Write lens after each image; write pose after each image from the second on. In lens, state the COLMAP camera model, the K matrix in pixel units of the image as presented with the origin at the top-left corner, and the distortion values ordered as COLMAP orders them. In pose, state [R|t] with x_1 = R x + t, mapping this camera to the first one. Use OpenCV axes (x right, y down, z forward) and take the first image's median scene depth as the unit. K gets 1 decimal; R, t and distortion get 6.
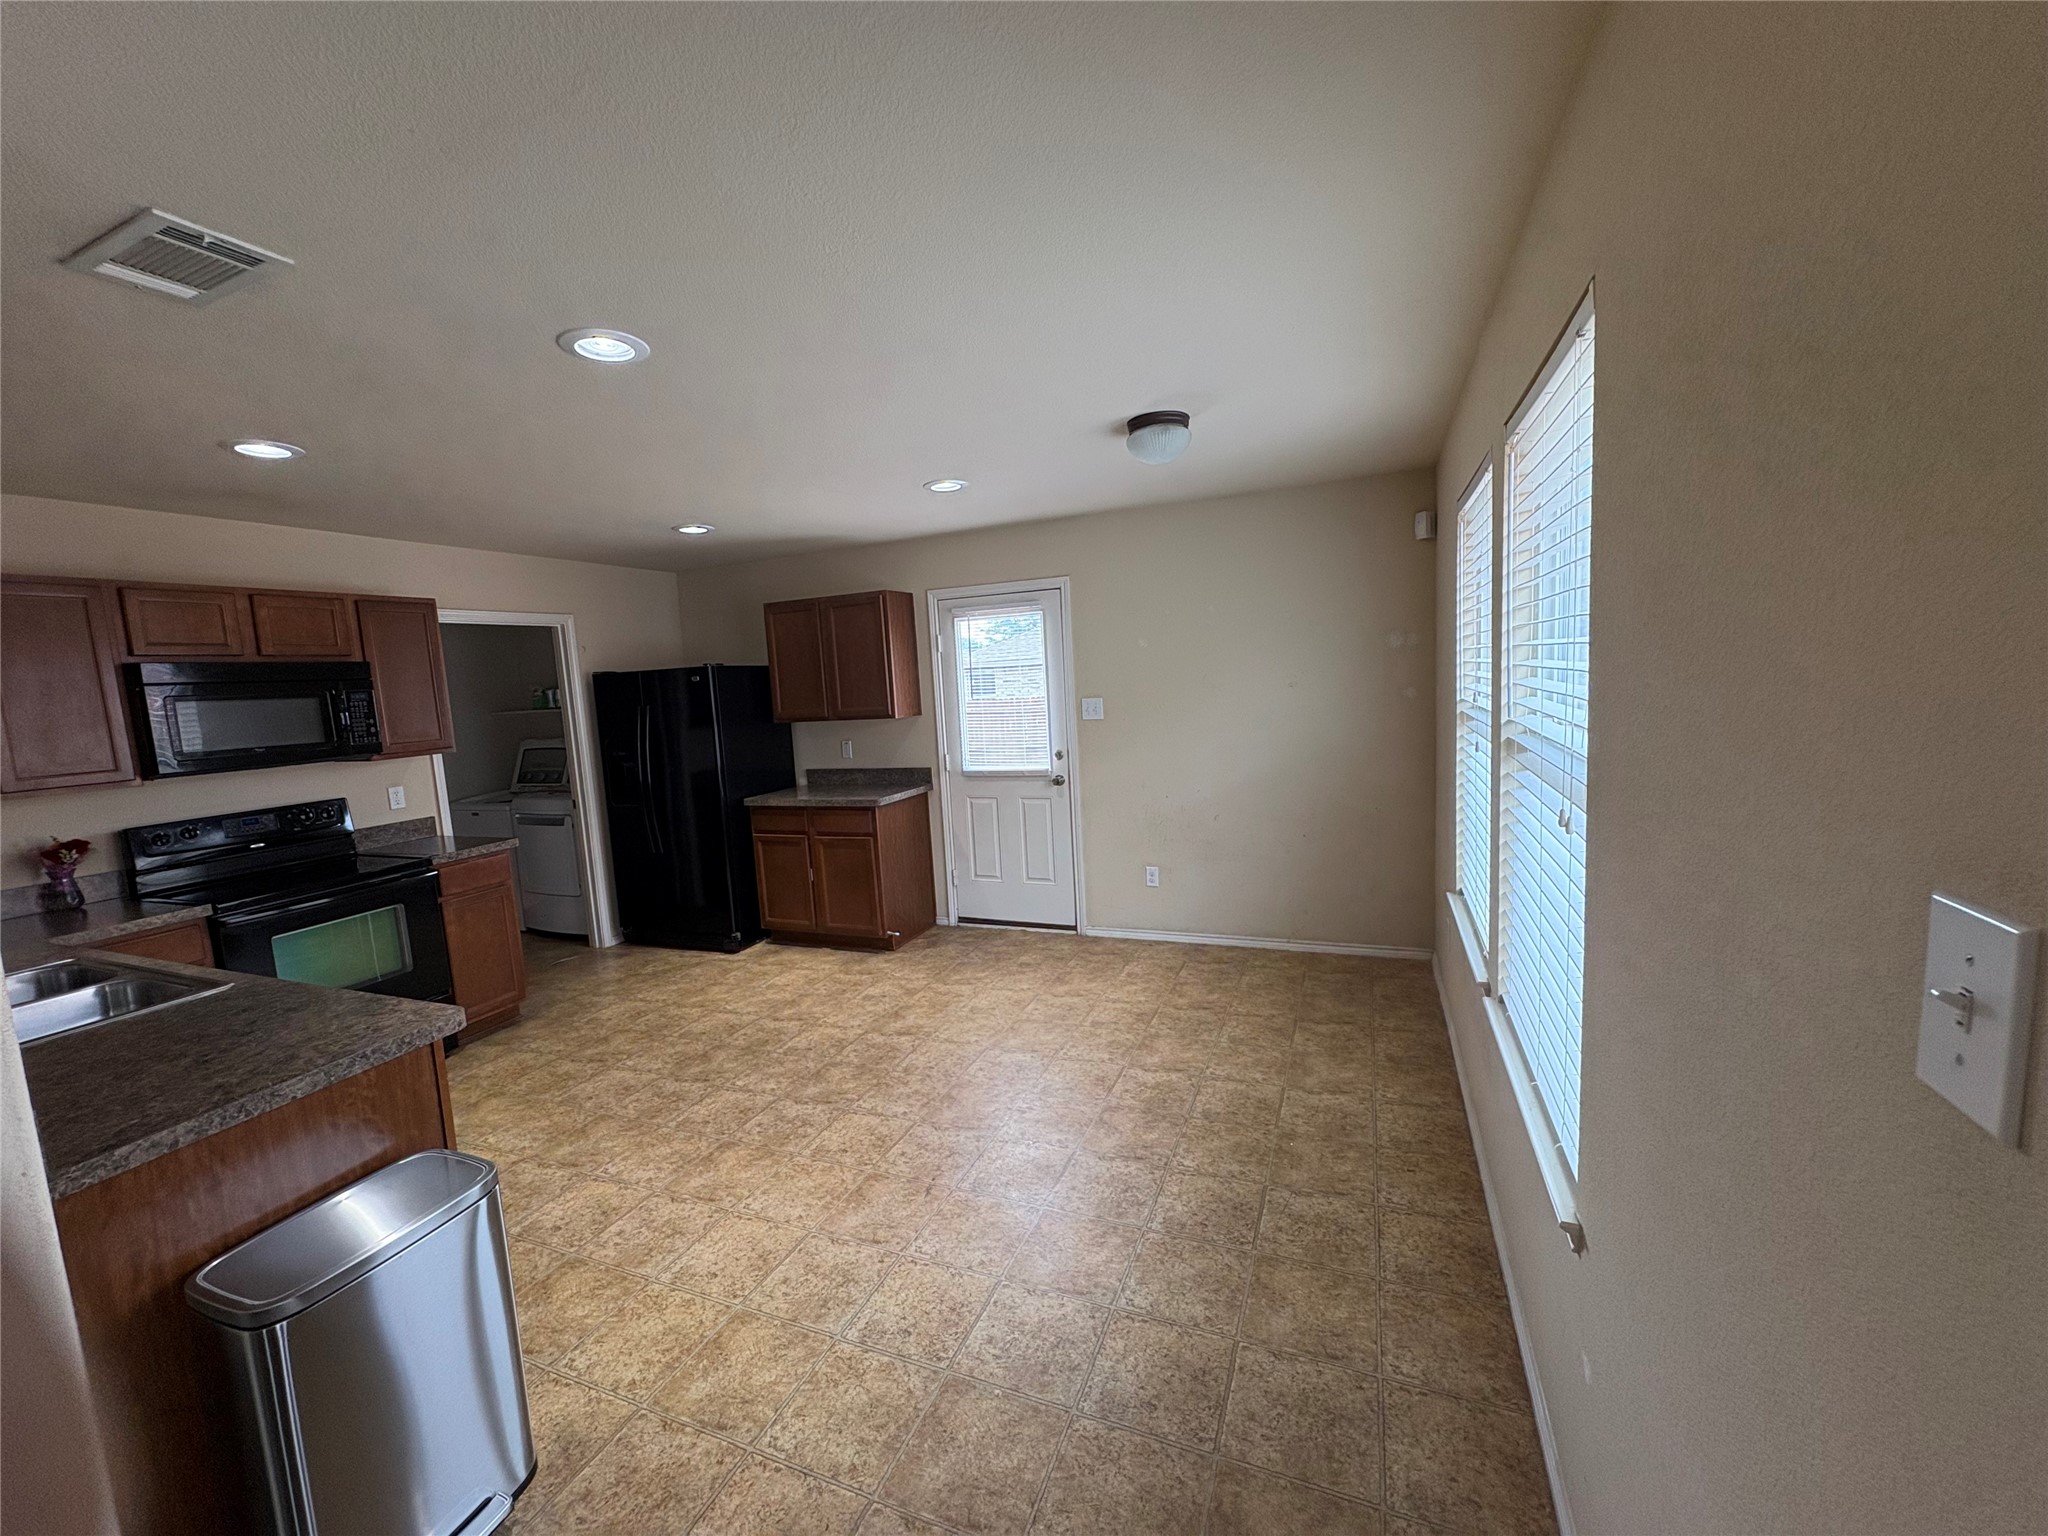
lens RADIAL K [[815.5, 0, 1023.7], [0, 815.5, 766.2], [0, 0, 1]] dist [0.002474, -0.002192]
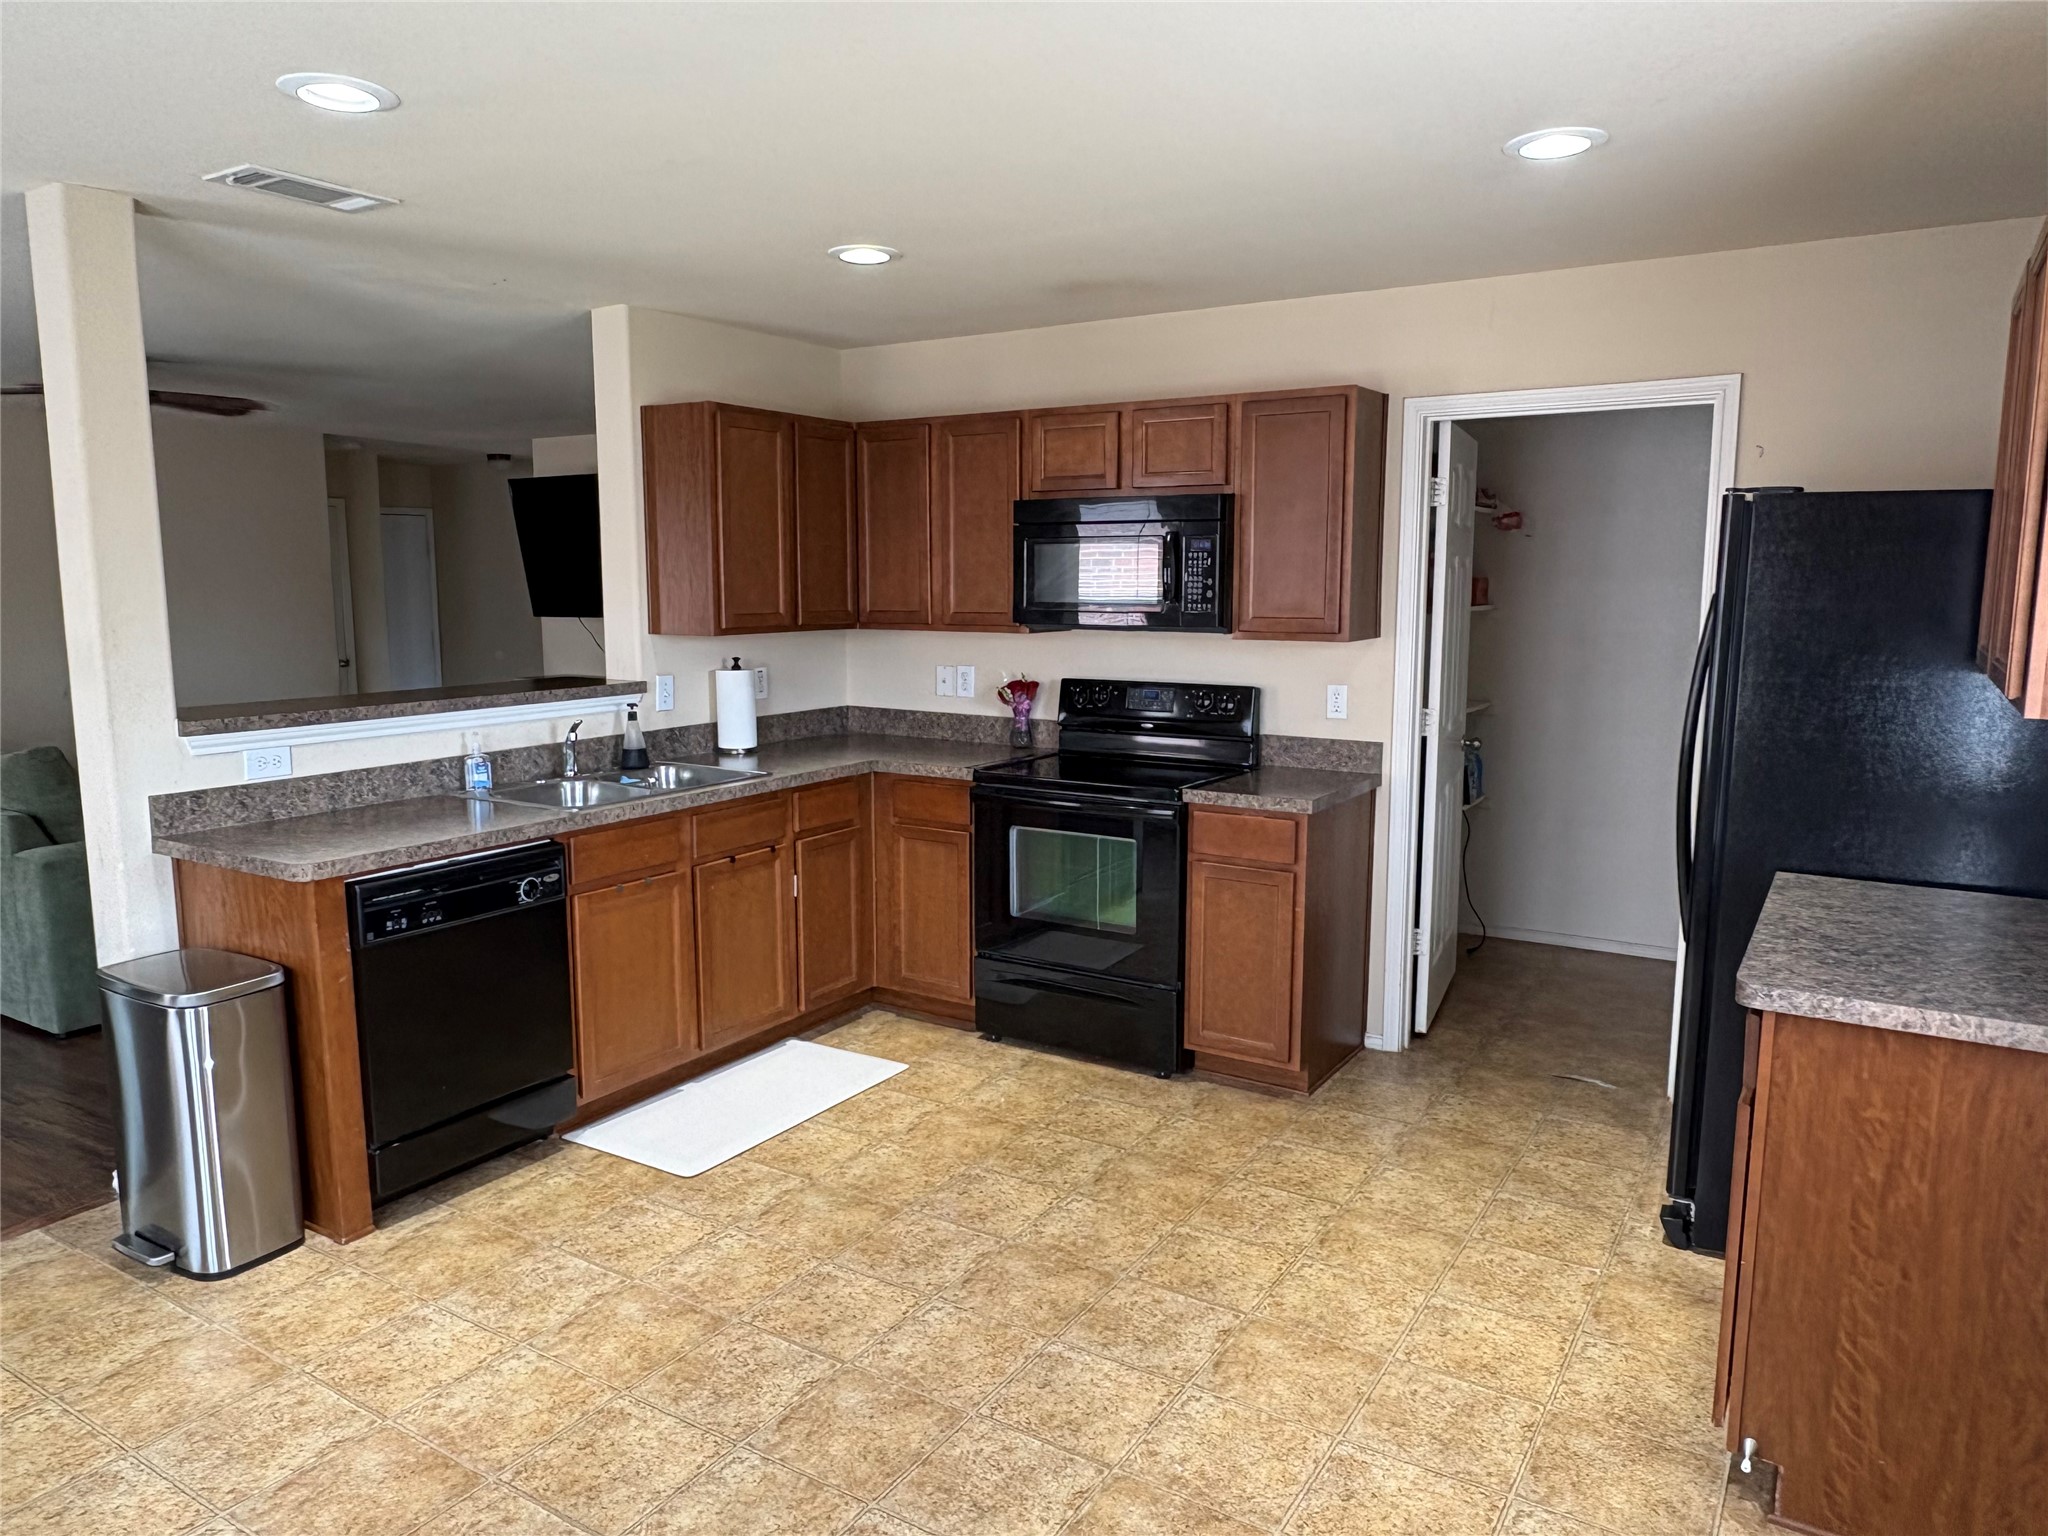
lens RADIAL K [[1372.2, 0, 1004.7], [0, 1372.2, 773.6], [0, 0, 1]] dist [0.000880, 0.001406]
pose [[-0.178230, 0.199618, -0.963528, 0.296038], [-0.096744, 0.970907, 0.219042, -0.103175], [0.979221, 0.132256, -0.153733, 0.786045]]
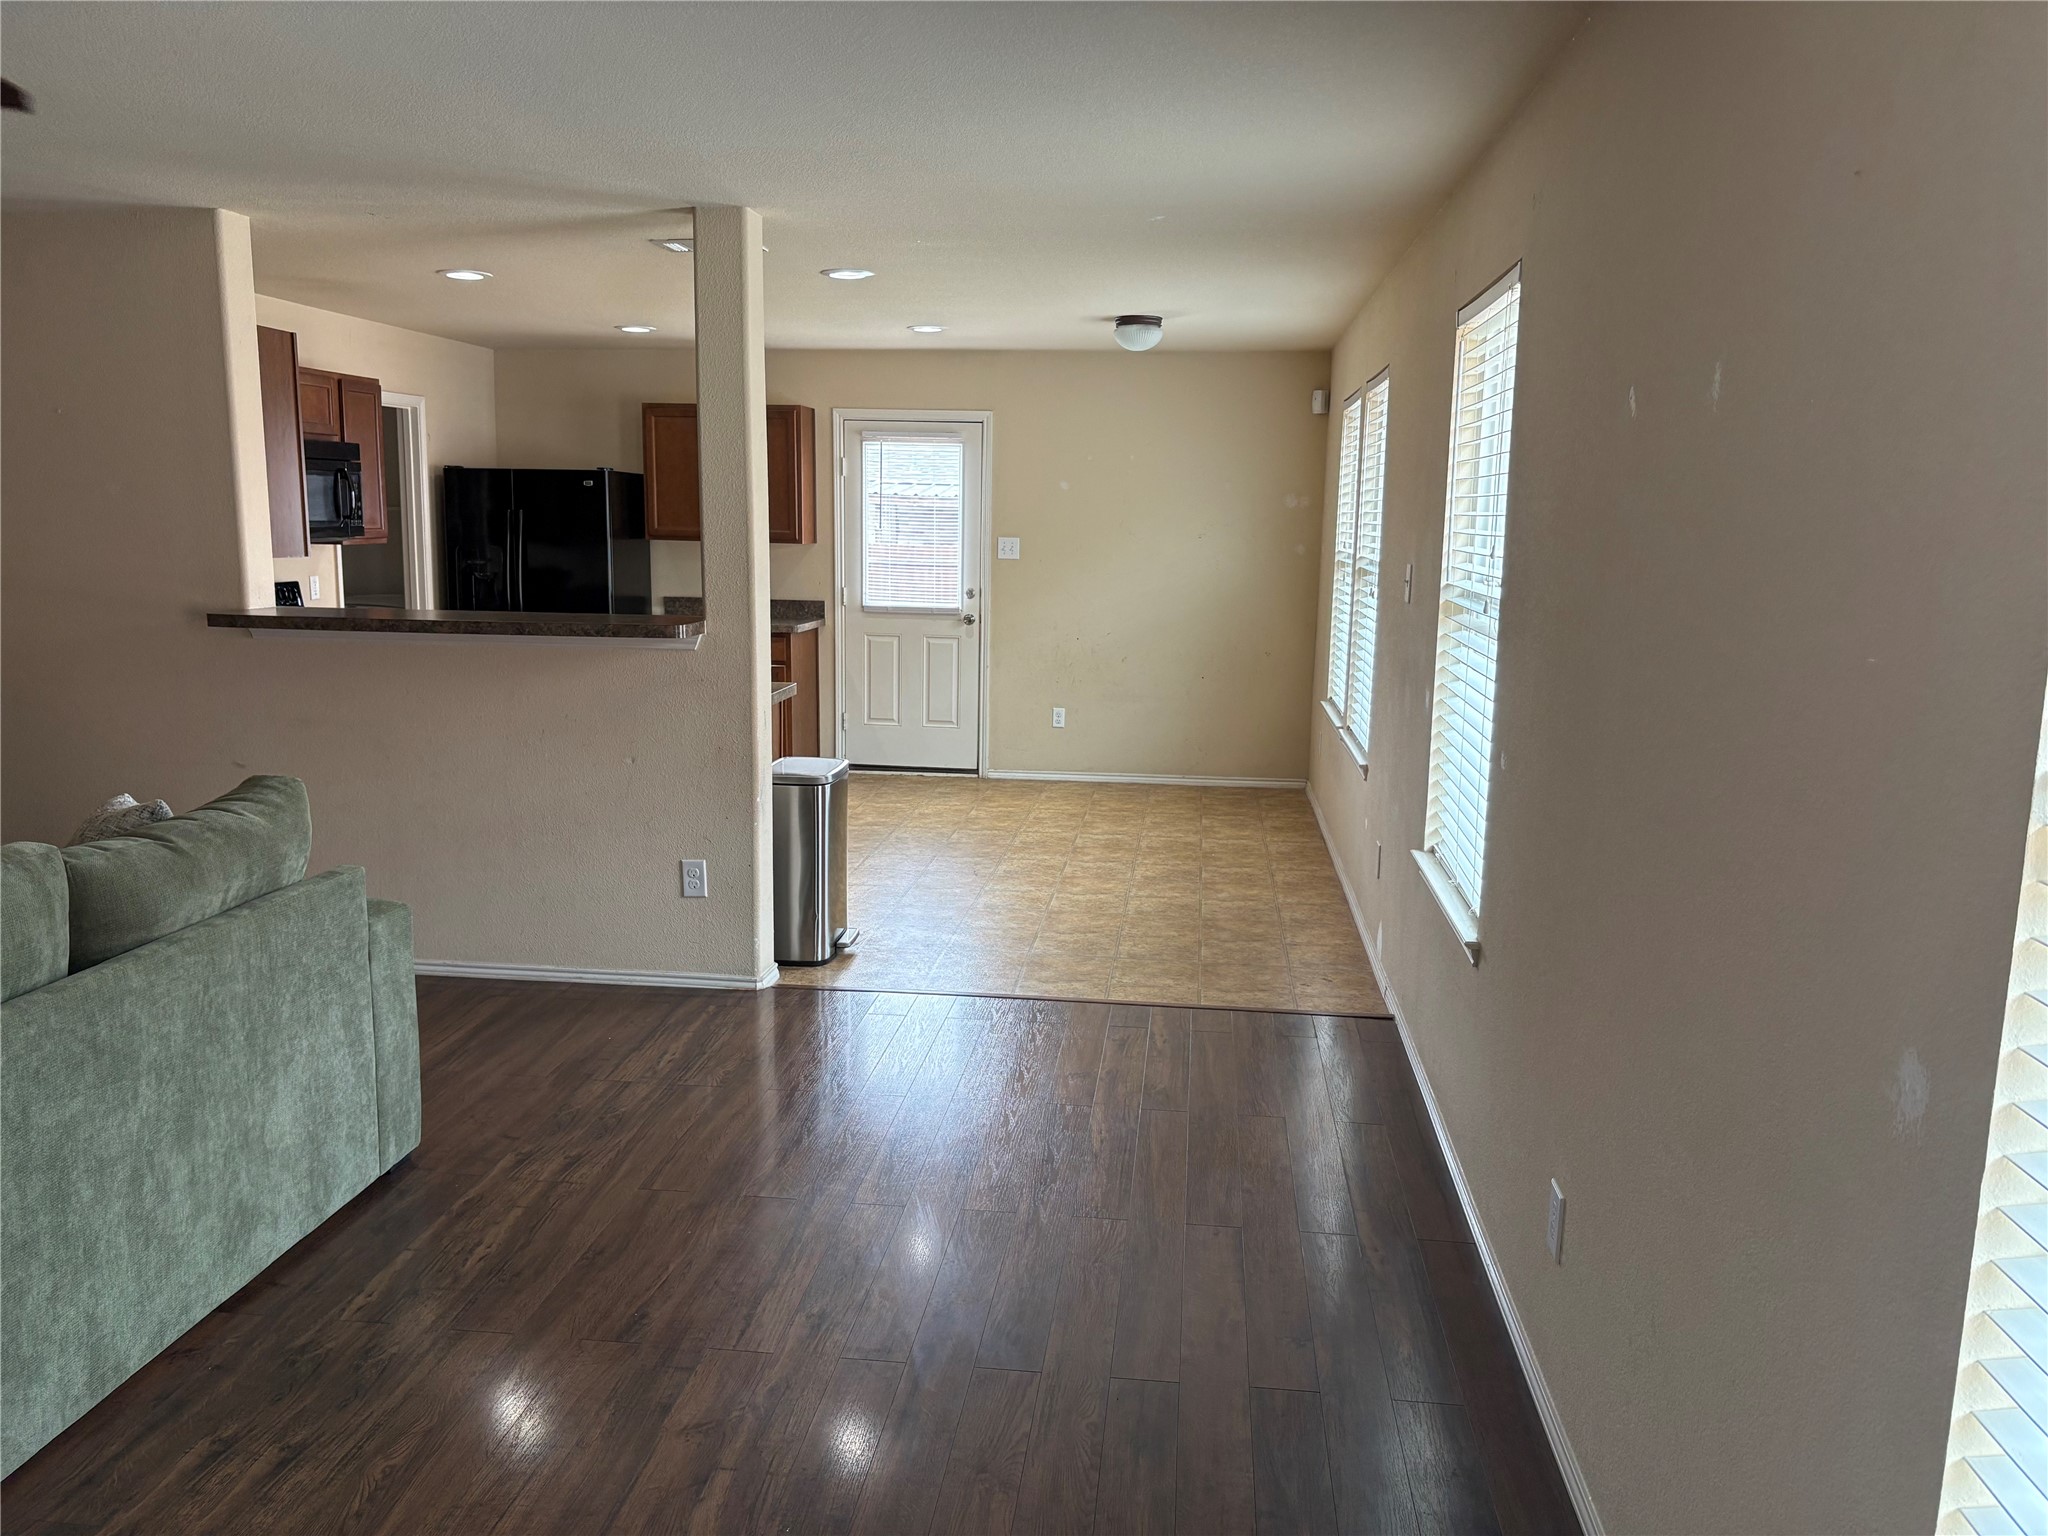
lens RADIAL K [[1531.3, 0, 1034.5], [0, 1531.3, 775.2], [0, 0, 1]] dist [0.061415, -0.079527]
pose [[0.957192, 0.027340, 0.288159, -0.411828], [-0.042745, 0.997966, 0.047301, 0.115078], [-0.286280, -0.057593, 0.956414, -0.807382]]
